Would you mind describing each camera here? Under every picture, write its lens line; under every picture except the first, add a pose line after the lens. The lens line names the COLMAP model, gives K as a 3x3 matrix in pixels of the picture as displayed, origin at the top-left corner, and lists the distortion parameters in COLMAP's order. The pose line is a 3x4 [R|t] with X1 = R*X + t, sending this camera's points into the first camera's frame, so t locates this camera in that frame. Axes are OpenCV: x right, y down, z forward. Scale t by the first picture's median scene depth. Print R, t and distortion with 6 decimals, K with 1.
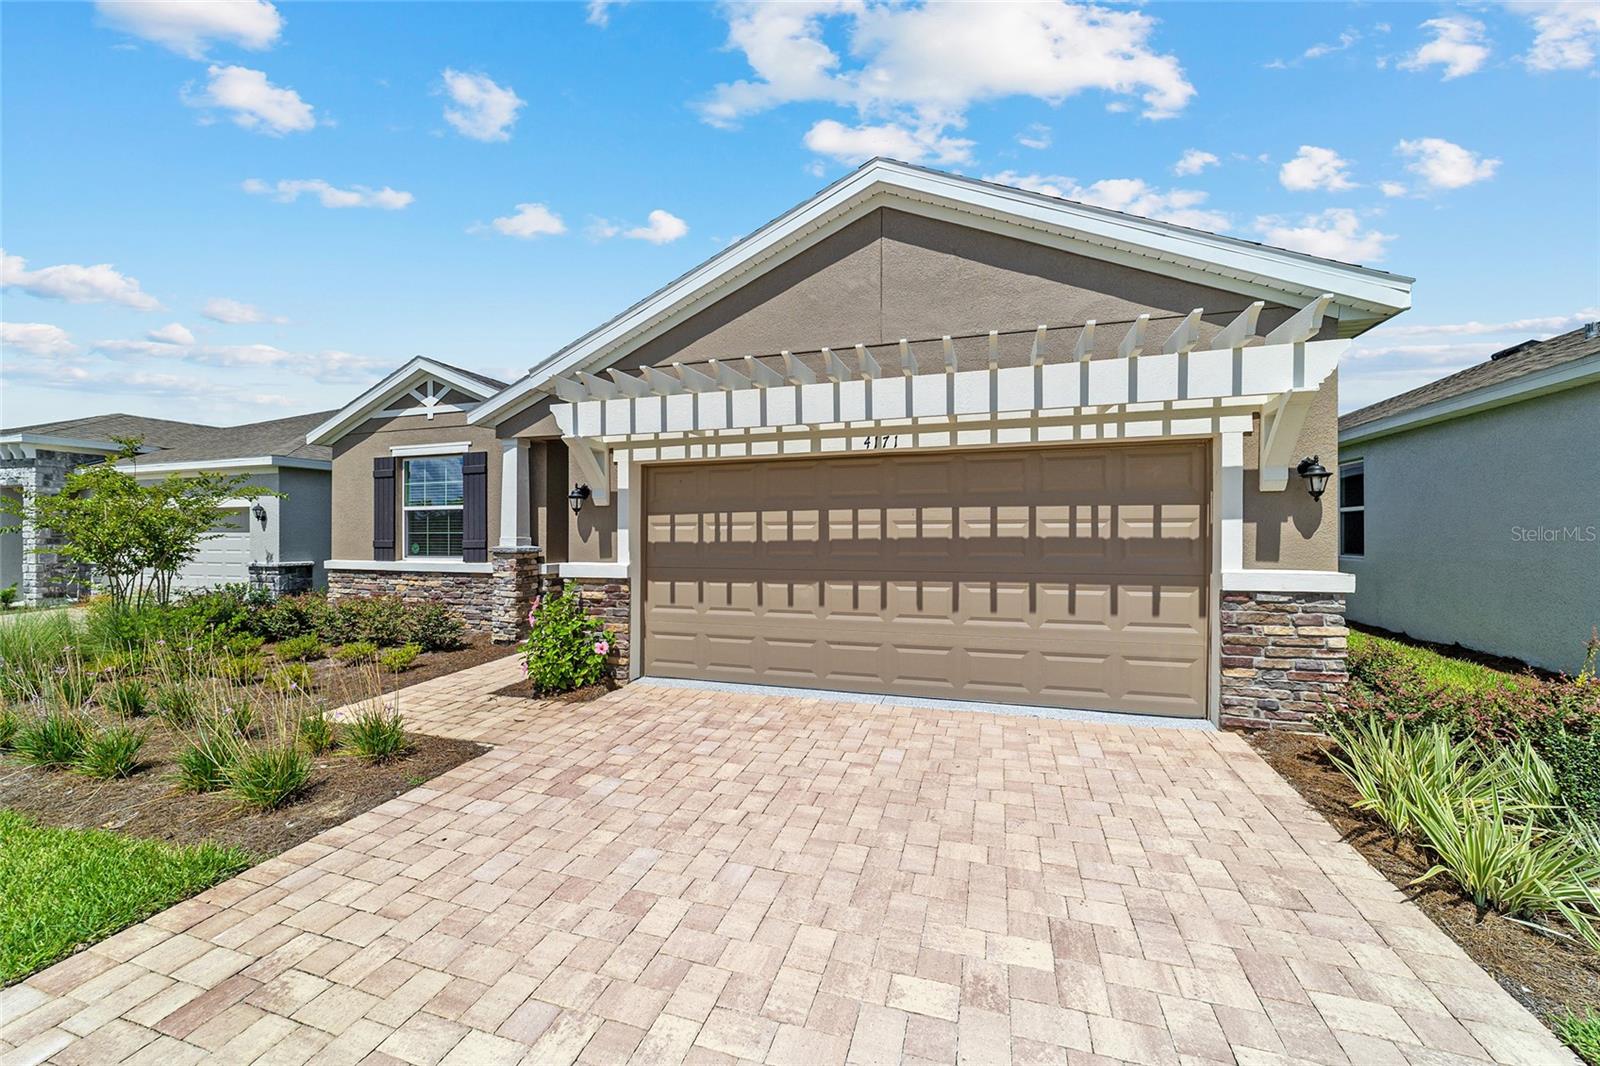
lens RADIAL K [[617.9, 0, 795.6], [0, 617.9, 533.9], [0, 0, 1]] dist [-0.018839, 0.009875]
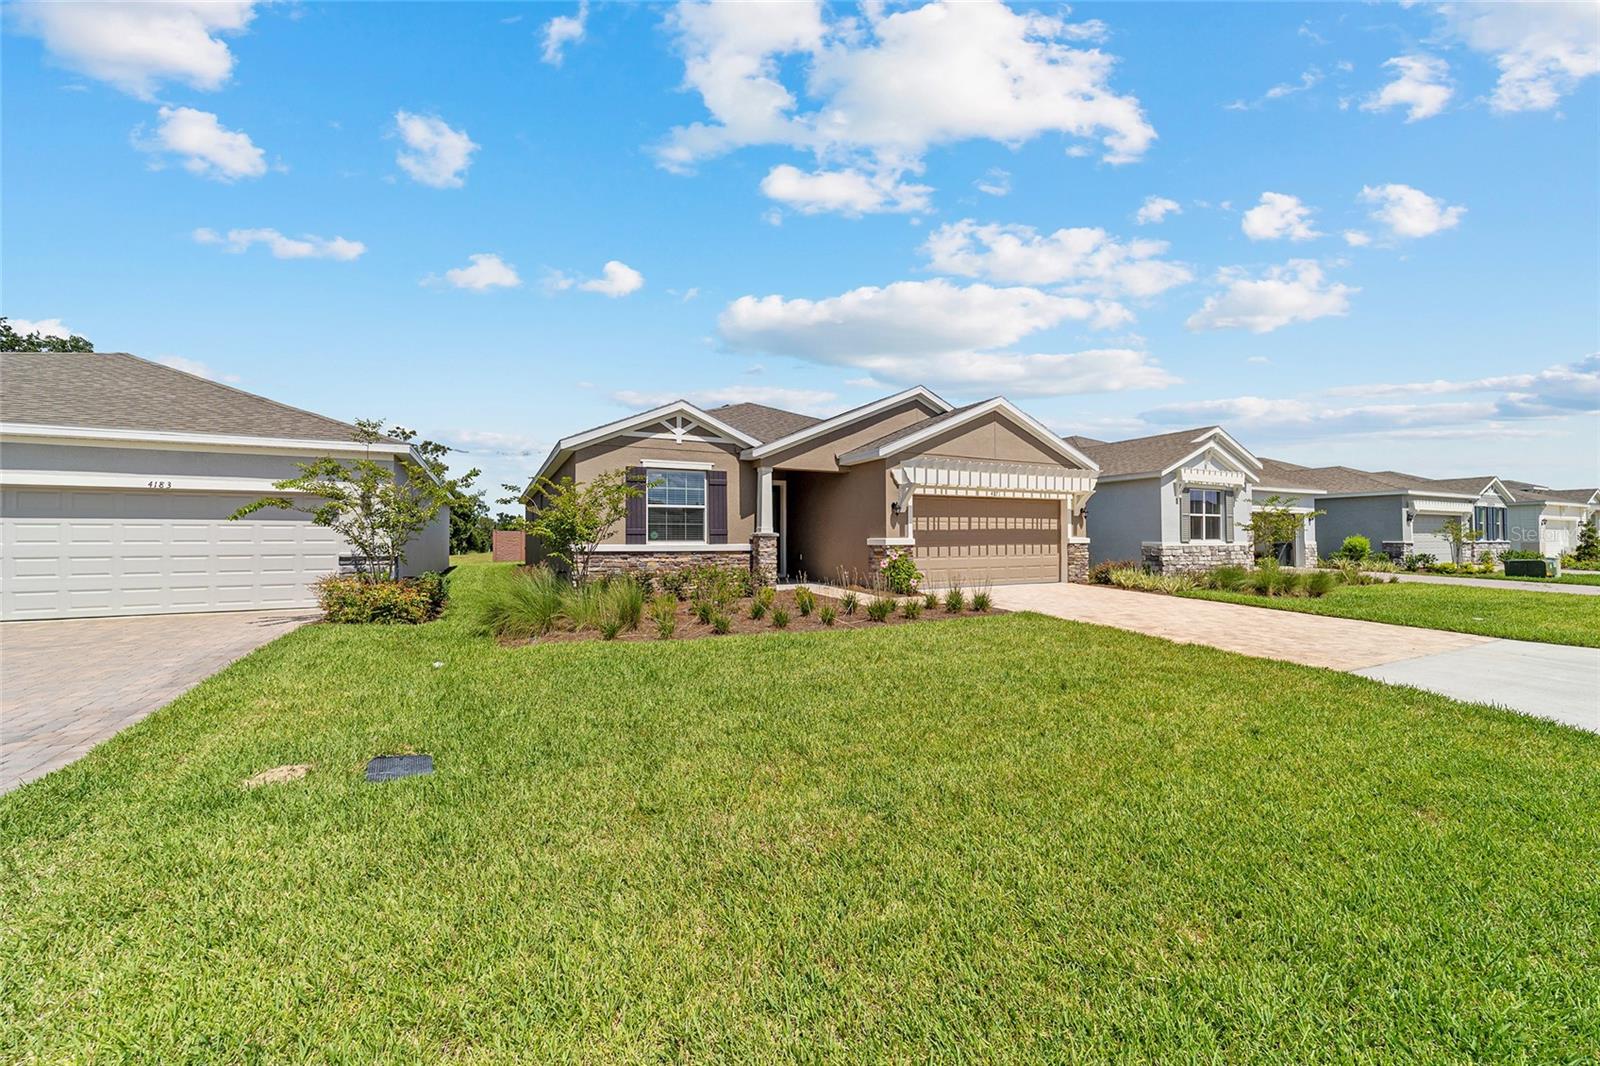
lens RADIAL K [[612.1, 0, 793.9], [0, 612.1, 527.7], [0, 0, 1]] dist [-0.018743, 0.007519]
pose [[0.709178, 0.015360, 0.704863, -2.150954], [-0.000624, 0.999776, -0.021159, 0.056087], [-0.705030, 0.014565, 0.709028, -0.282327]]
